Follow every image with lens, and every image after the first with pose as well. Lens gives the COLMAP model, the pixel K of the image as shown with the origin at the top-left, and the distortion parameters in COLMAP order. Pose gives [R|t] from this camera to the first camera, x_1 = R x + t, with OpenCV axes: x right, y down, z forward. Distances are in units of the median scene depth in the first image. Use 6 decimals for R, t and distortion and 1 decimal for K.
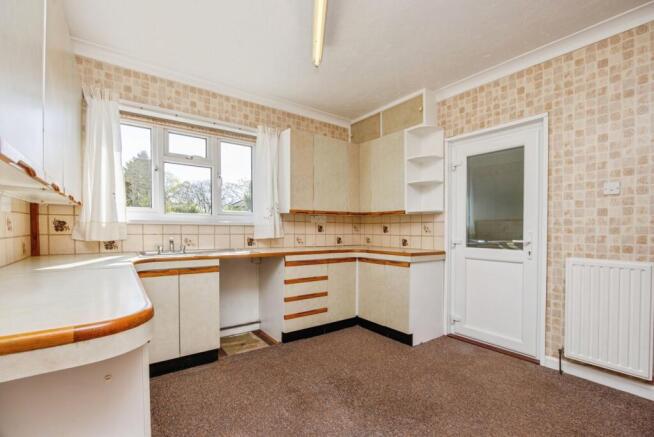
lens RADIAL K [[291.9, 0, 319.1], [0, 291.9, 231.3], [0, 0, 1]] dist [-0.000116, -0.000154]
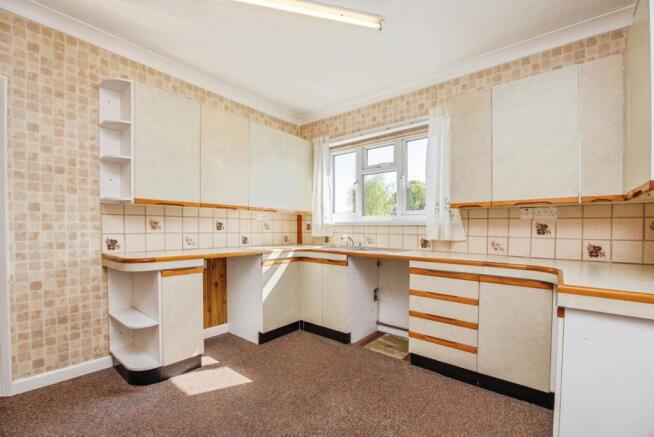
lens RADIAL K [[291.9, 0, 319.1], [0, 291.9, 231.3], [0, 0, 1]] dist [-0.000116, -0.000154]
pose [[0.244513, 0.008766, -0.969606, 0.582597], [-0.009603, 0.999932, 0.006618, -0.004499], [0.969598, 0.007693, 0.244581, 0.487782]]
